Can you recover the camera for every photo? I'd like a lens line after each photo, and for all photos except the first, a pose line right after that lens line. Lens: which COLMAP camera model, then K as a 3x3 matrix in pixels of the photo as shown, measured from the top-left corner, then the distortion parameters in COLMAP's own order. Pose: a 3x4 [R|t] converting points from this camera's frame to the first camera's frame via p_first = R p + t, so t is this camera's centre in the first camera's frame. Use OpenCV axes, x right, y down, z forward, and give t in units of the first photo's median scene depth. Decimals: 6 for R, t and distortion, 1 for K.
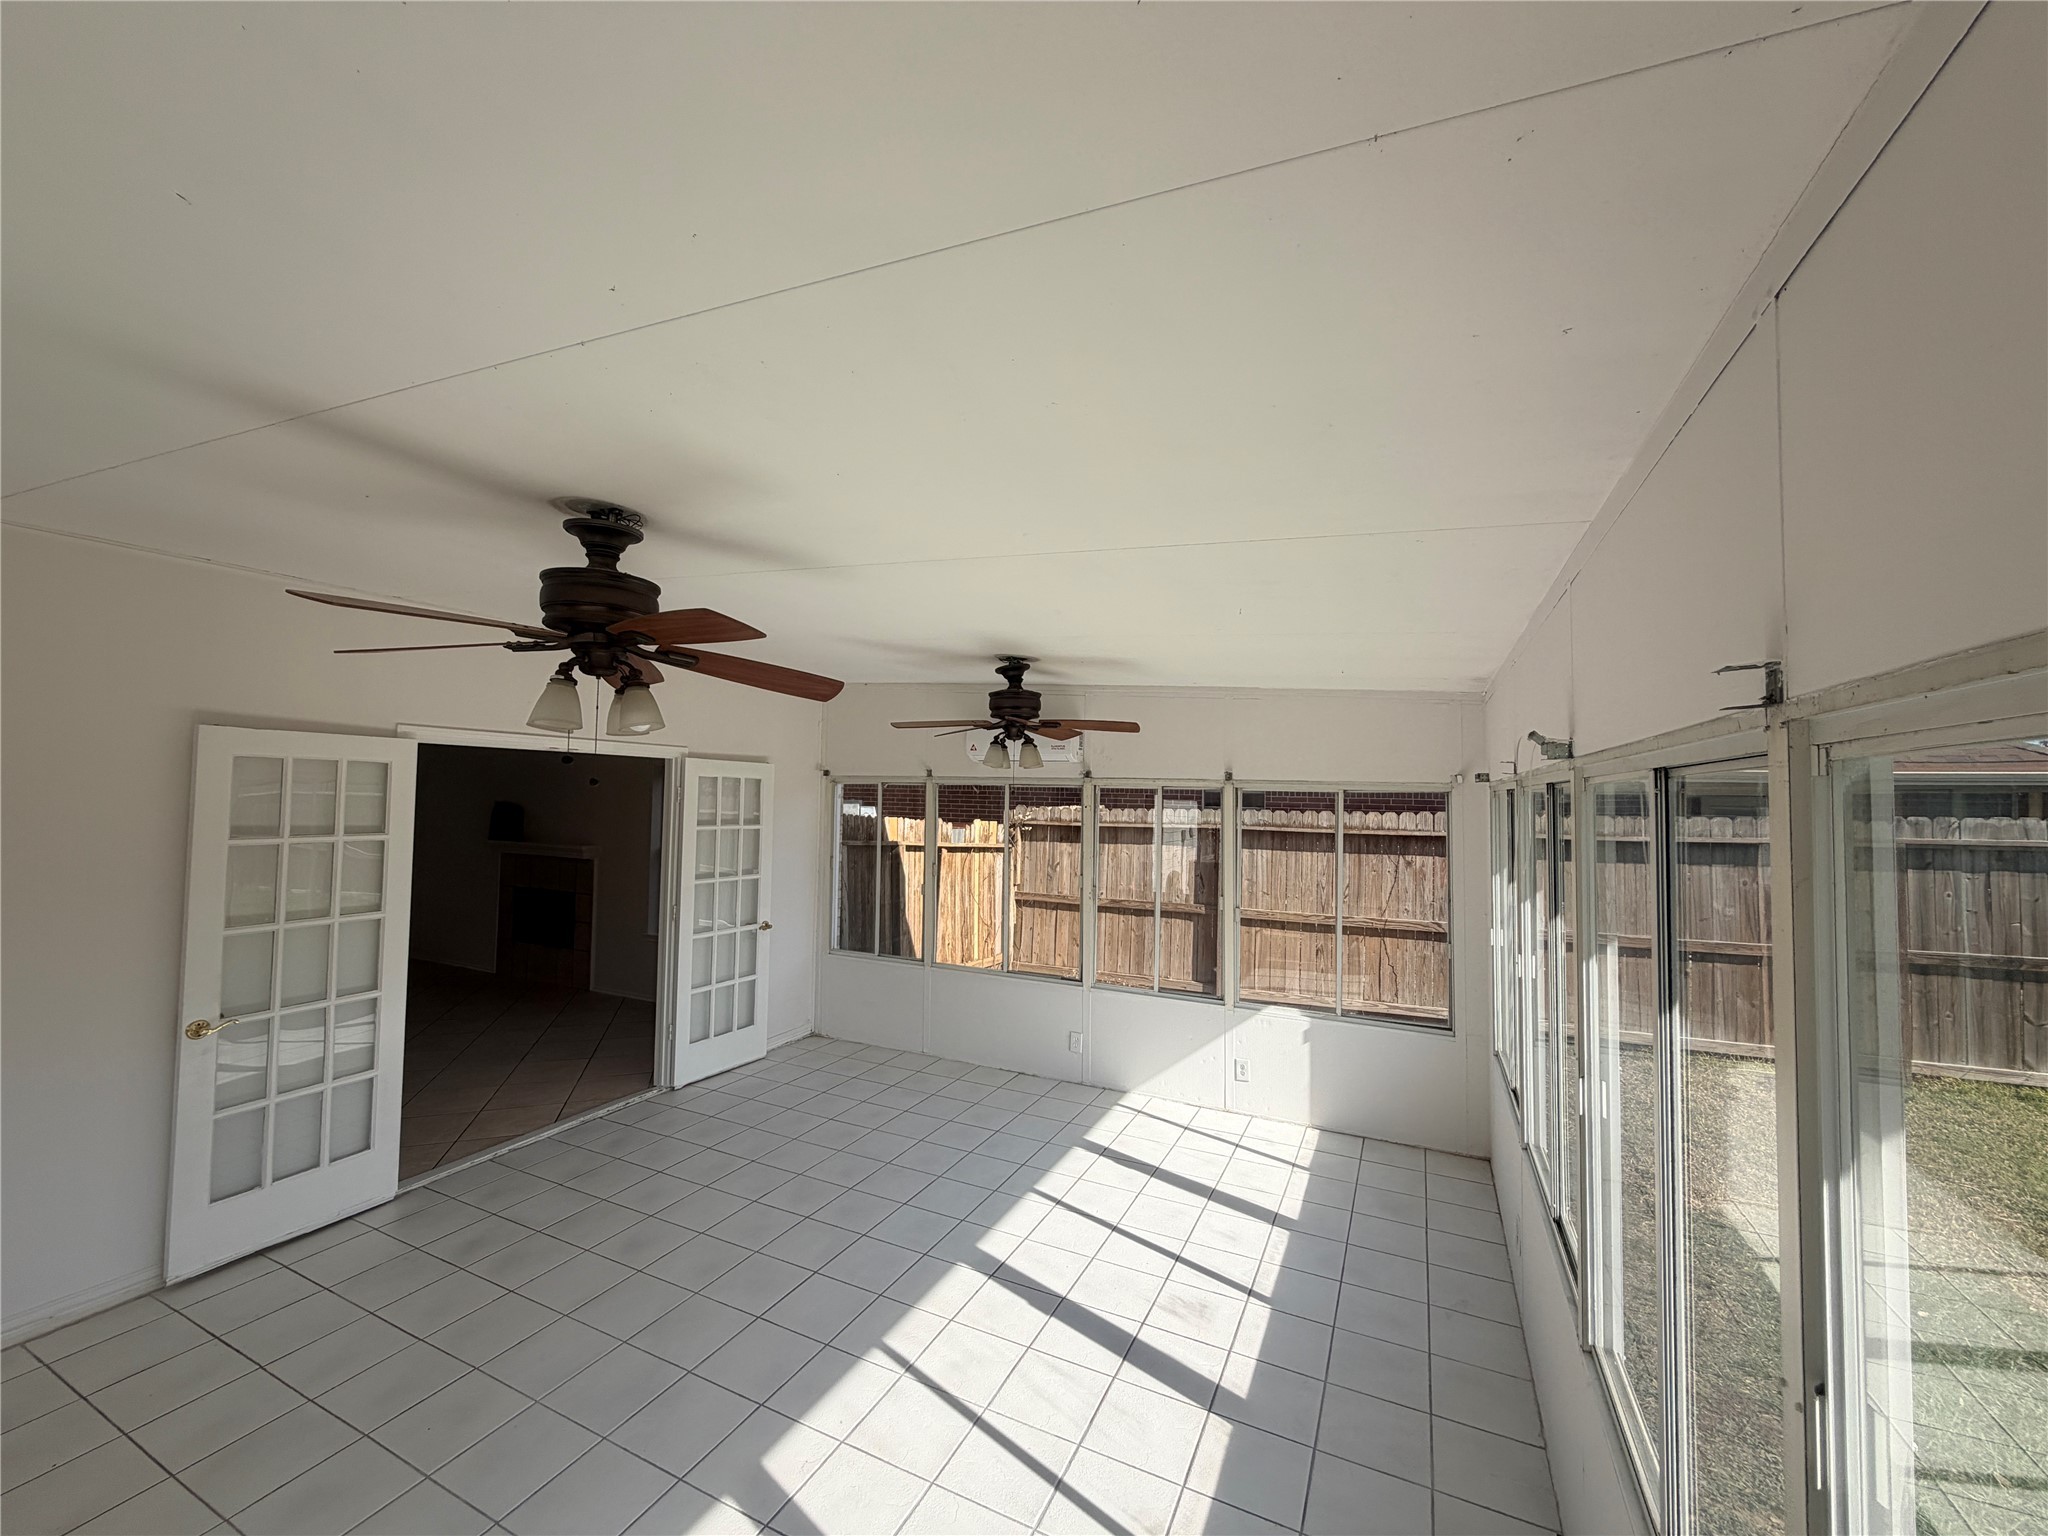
lens RADIAL K [[817.1, 0, 1018.6], [0, 817.1, 776.8], [0, 0, 1]] dist [-0.001009, 0.000012]
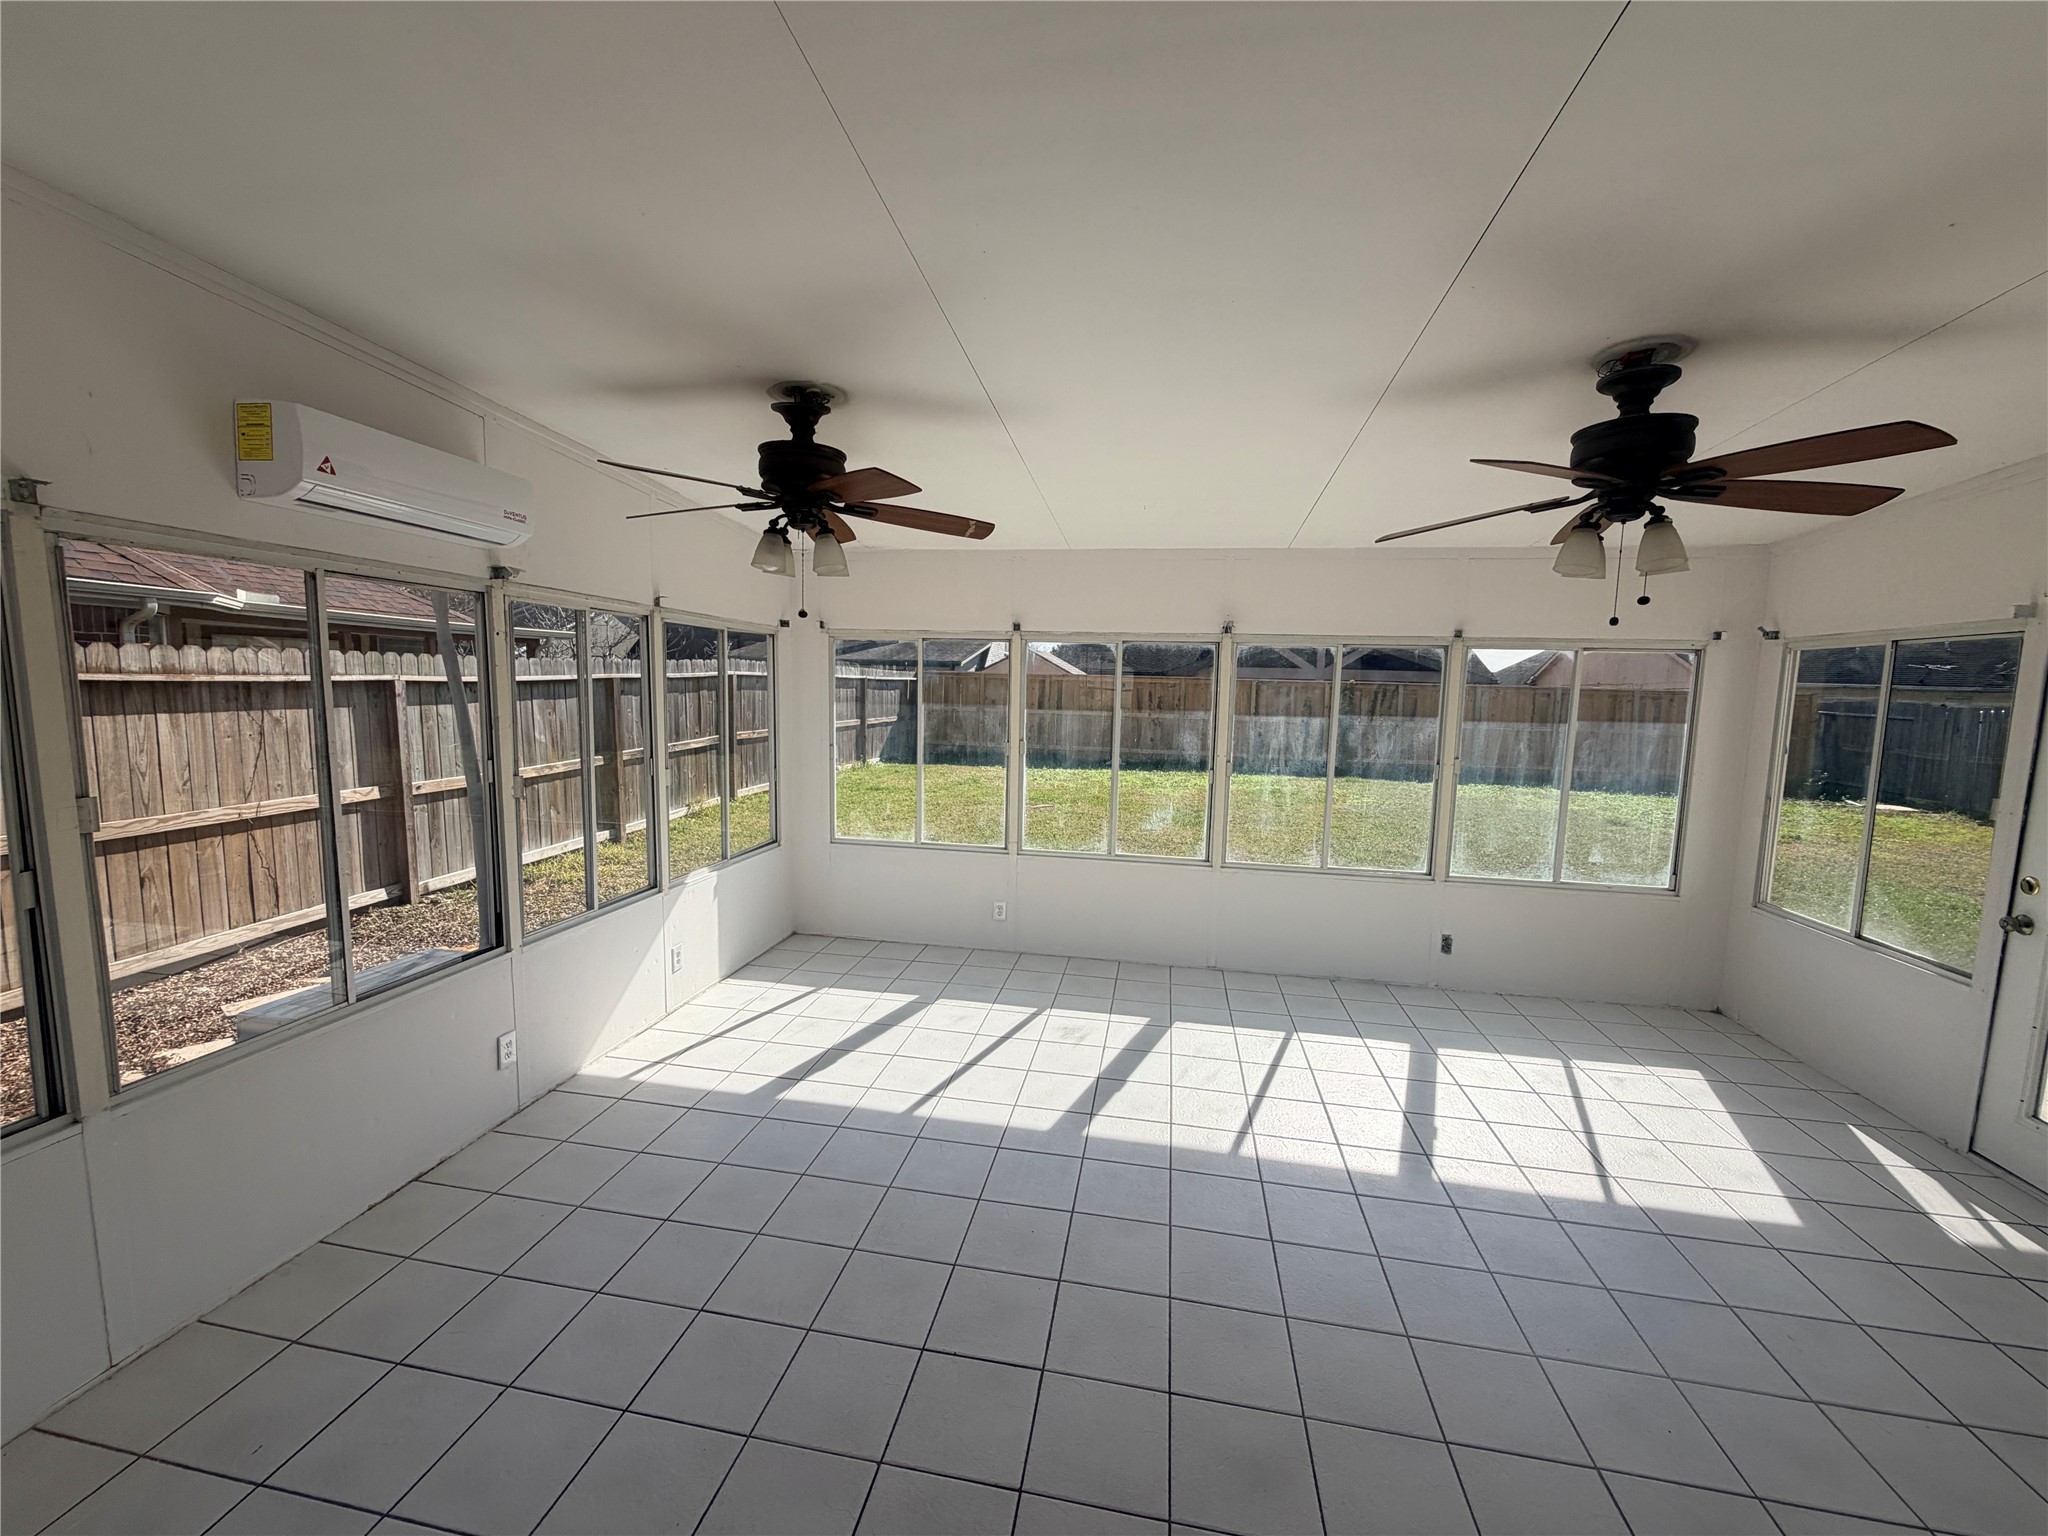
lens RADIAL K [[817.1, 0, 1021.7], [0, 817.1, 753.6], [0, 0, 1]] dist [-0.001009, 0.000012]
pose [[-0.272267, -0.106074, 0.956357, -0.521545], [-0.052518, 0.994062, 0.095305, 0.043600], [-0.960788, -0.024277, -0.276221, 0.772679]]
